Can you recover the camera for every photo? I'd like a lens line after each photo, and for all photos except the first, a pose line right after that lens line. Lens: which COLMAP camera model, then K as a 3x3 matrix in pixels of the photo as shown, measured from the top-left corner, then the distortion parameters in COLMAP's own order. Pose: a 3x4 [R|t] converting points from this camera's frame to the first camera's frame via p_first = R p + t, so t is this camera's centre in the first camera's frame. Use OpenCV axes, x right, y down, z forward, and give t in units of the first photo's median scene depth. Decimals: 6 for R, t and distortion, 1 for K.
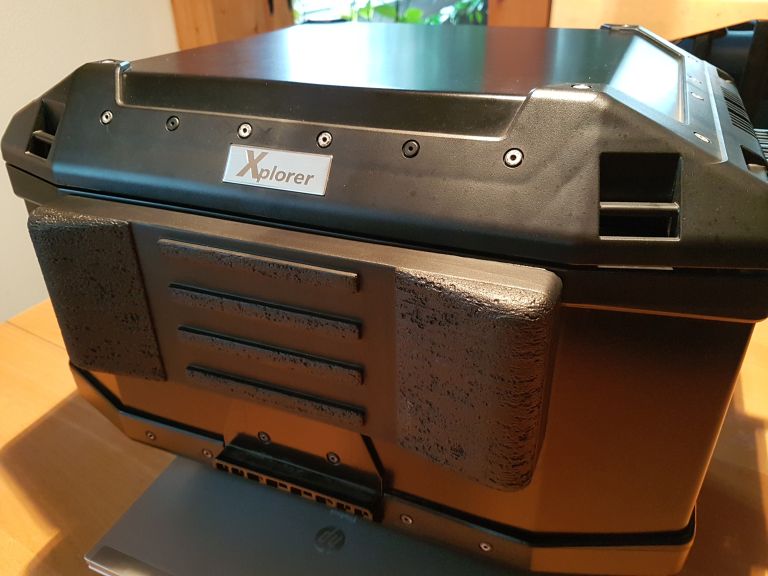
lens RADIAL K [[619.3, 0, 379.5], [0, 619.3, 293.1], [0, 0, 1]] dist [0.160859, -0.325343]
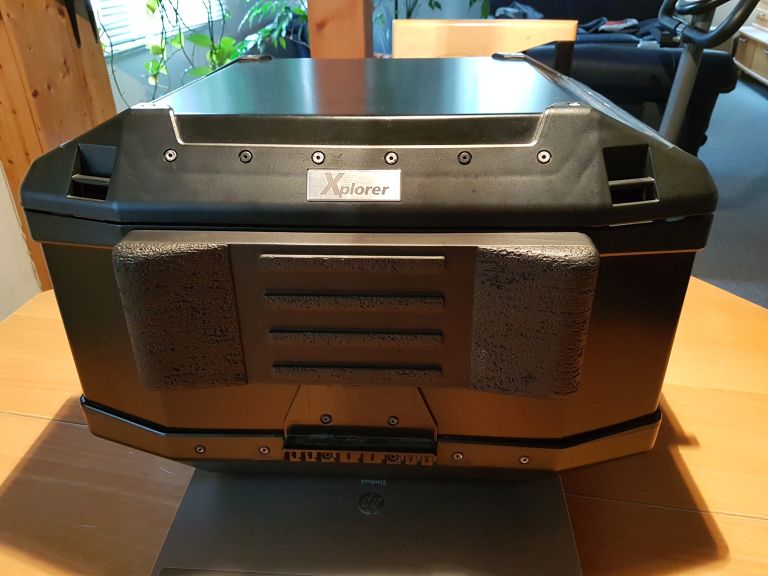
lens RADIAL K [[619.3, 0, 379.5], [0, 619.3, 293.1], [0, 0, 1]] dist [0.160859, -0.325343]
pose [[0.938456, -0.152491, 0.309914, -0.543019], [0.161332, 0.986896, -0.002936, 0.025049], [-0.305406, 0.052754, 0.950760, -0.181297]]
